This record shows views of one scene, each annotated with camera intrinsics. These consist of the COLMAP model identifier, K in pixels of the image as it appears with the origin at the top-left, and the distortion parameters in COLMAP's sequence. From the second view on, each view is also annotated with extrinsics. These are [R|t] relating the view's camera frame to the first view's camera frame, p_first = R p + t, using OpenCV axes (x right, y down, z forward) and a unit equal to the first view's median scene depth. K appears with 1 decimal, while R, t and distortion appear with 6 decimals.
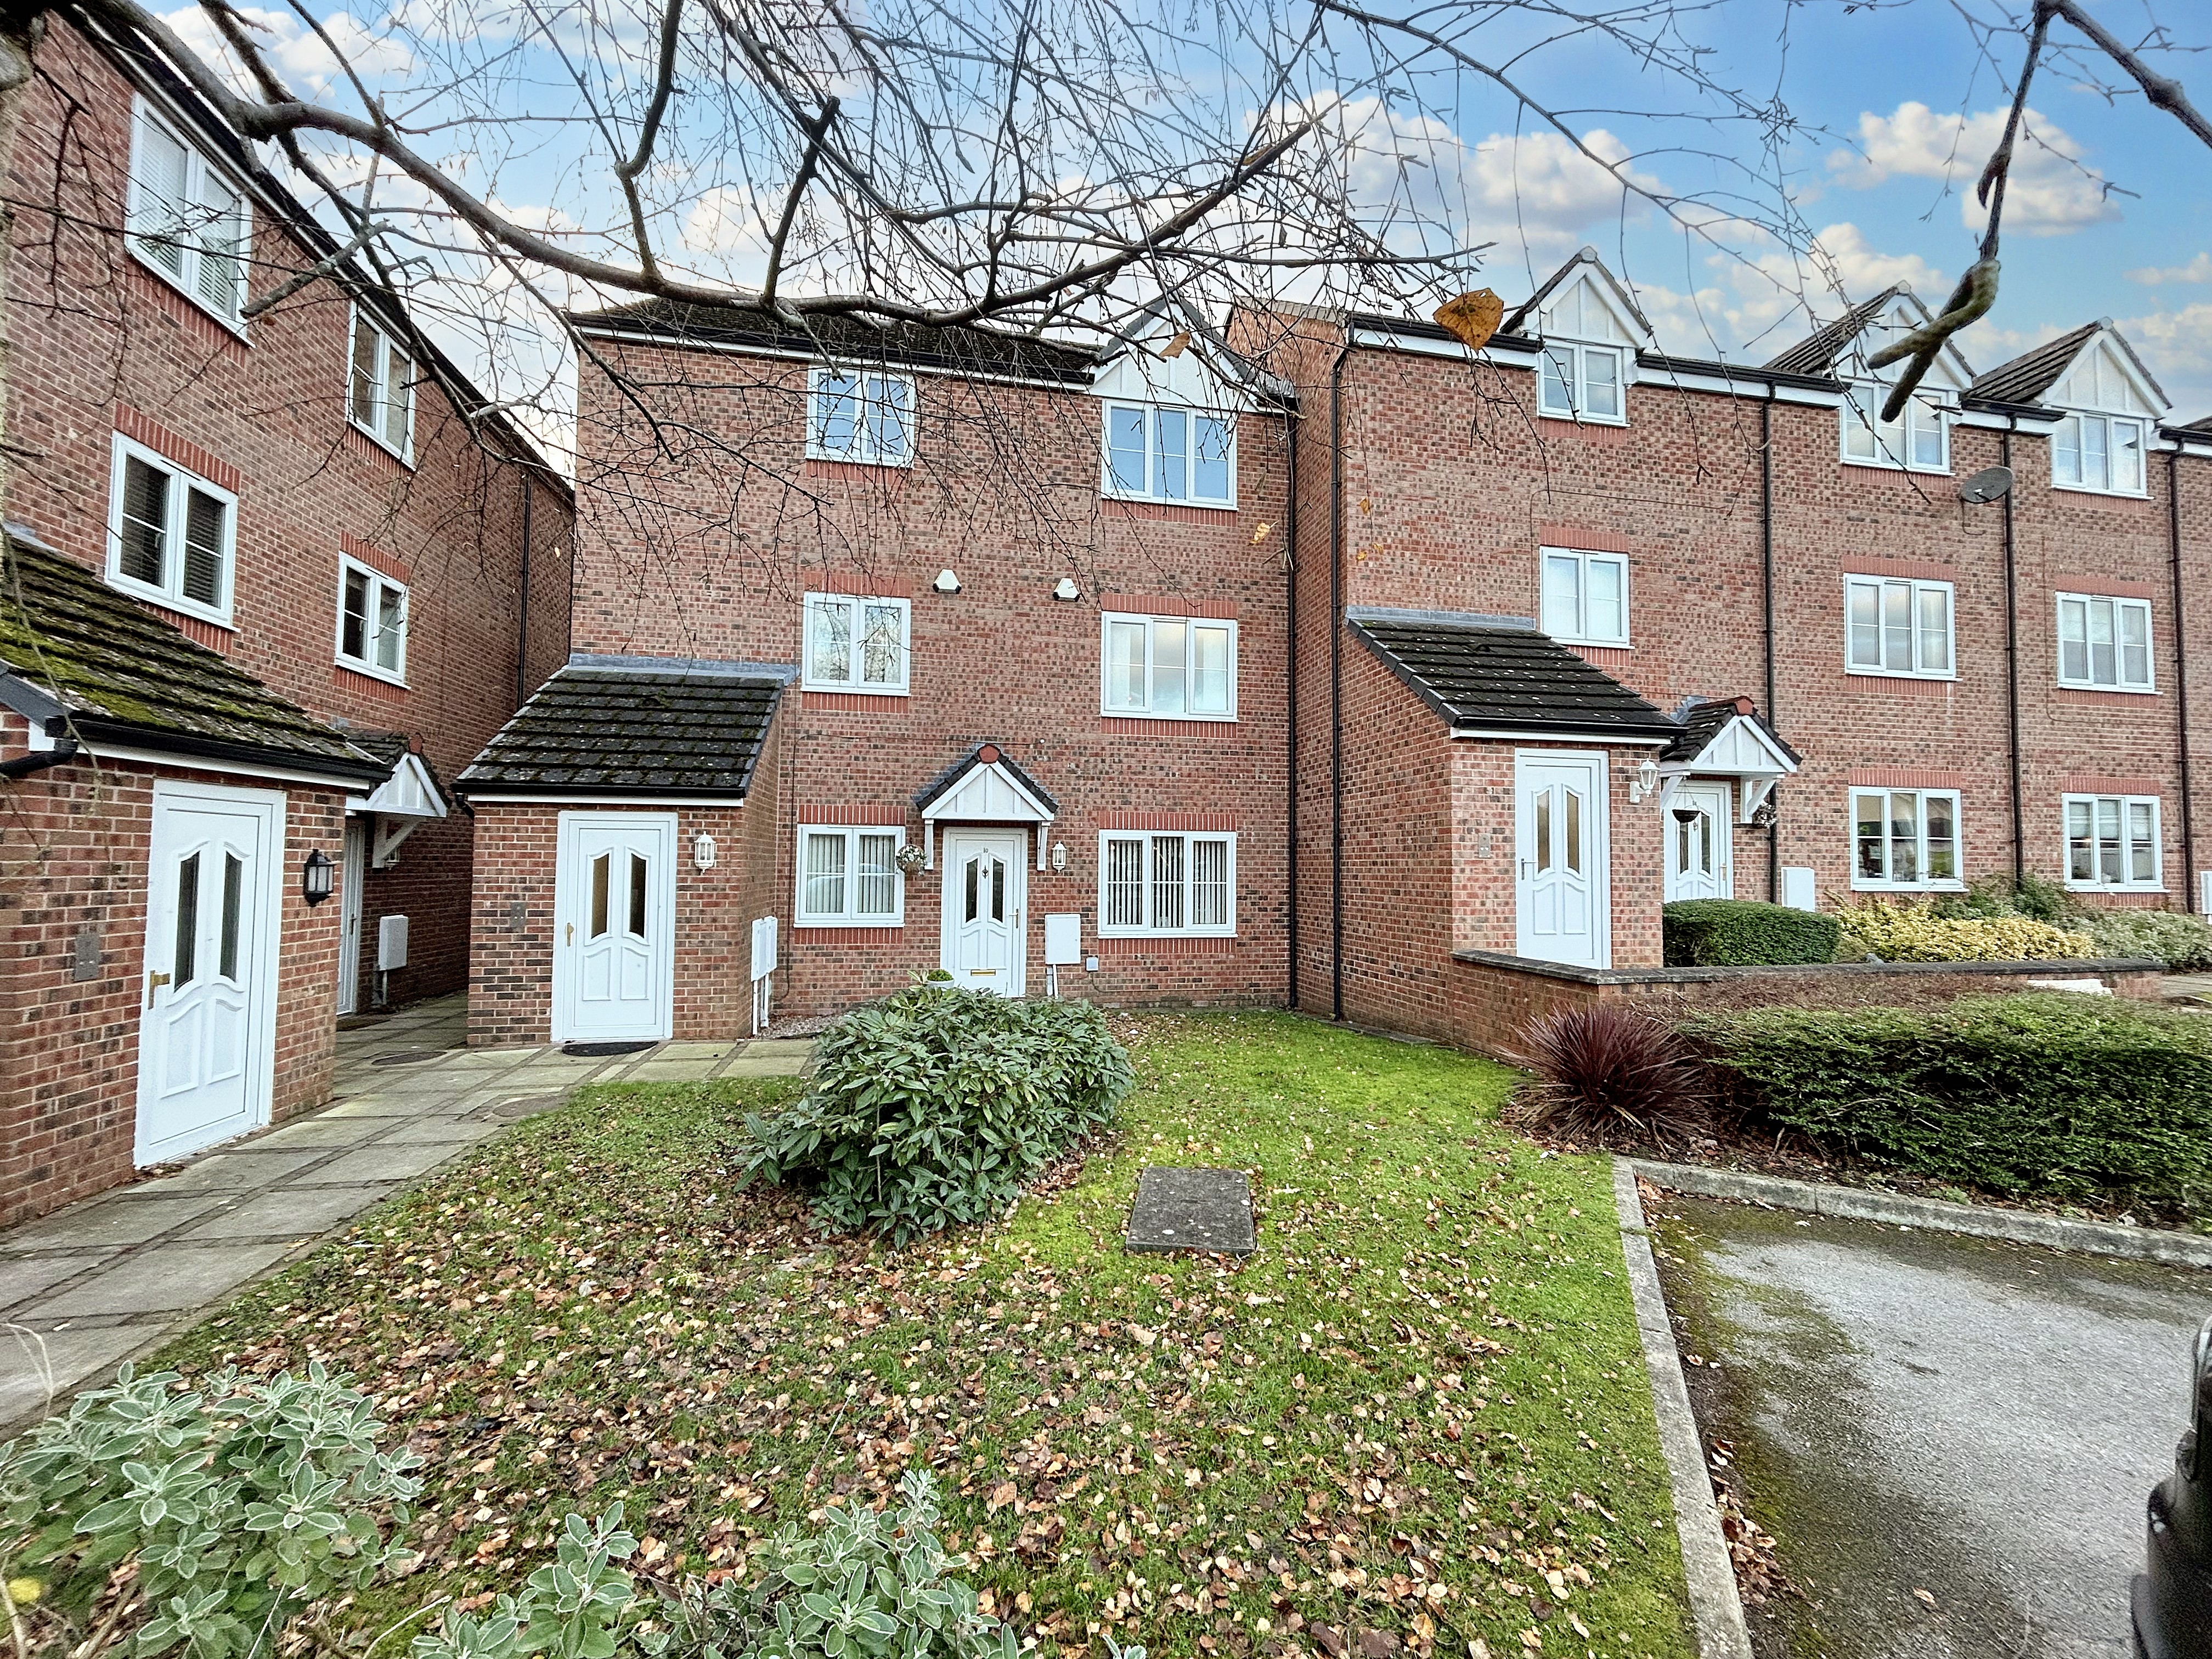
lens RADIAL K [[893.0, 0, 1110.4], [0, 893.0, 830.0], [0, 0, 1]] dist [-0.001204, -0.000212]
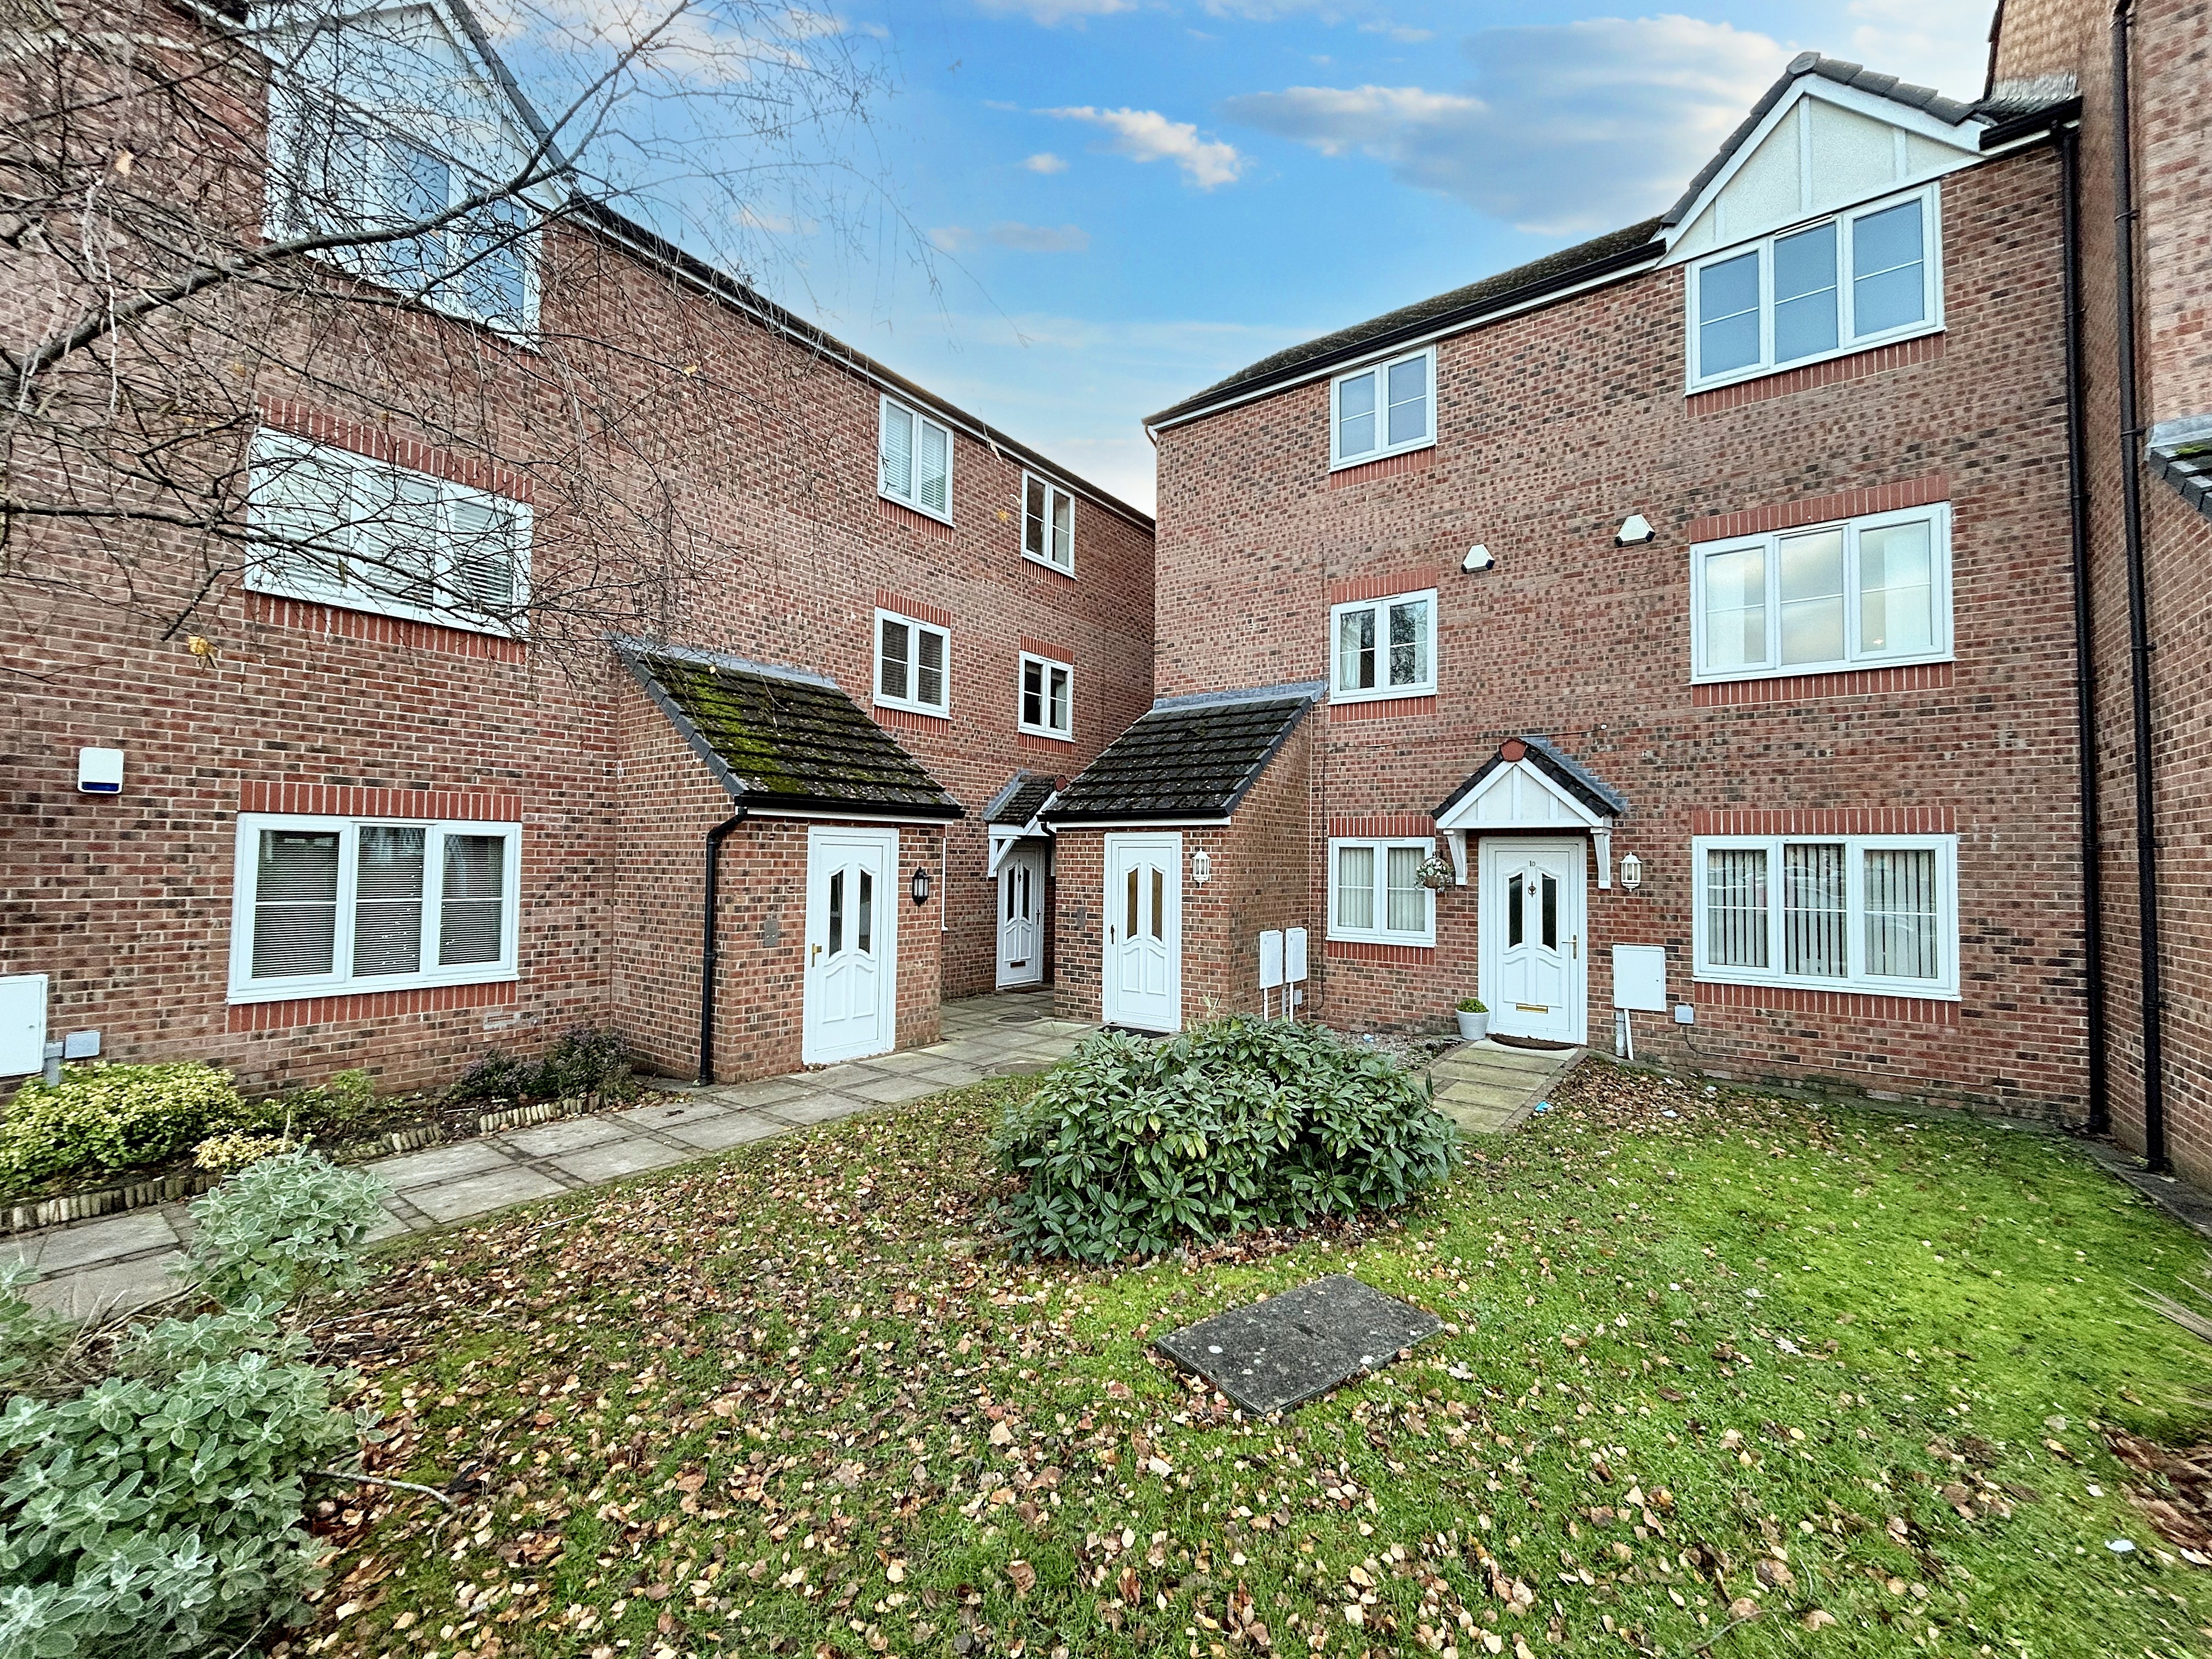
lens RADIAL K [[893.0, 0, 1106.6], [0, 893.0, 829.5], [0, 0, 1]] dist [-0.001204, -0.000212]
pose [[0.669649, -0.026426, -0.742207, 0.232644], [0.022936, 0.999626, -0.014897, -0.006441], [0.742323, -0.007047, 0.670005, 0.142955]]
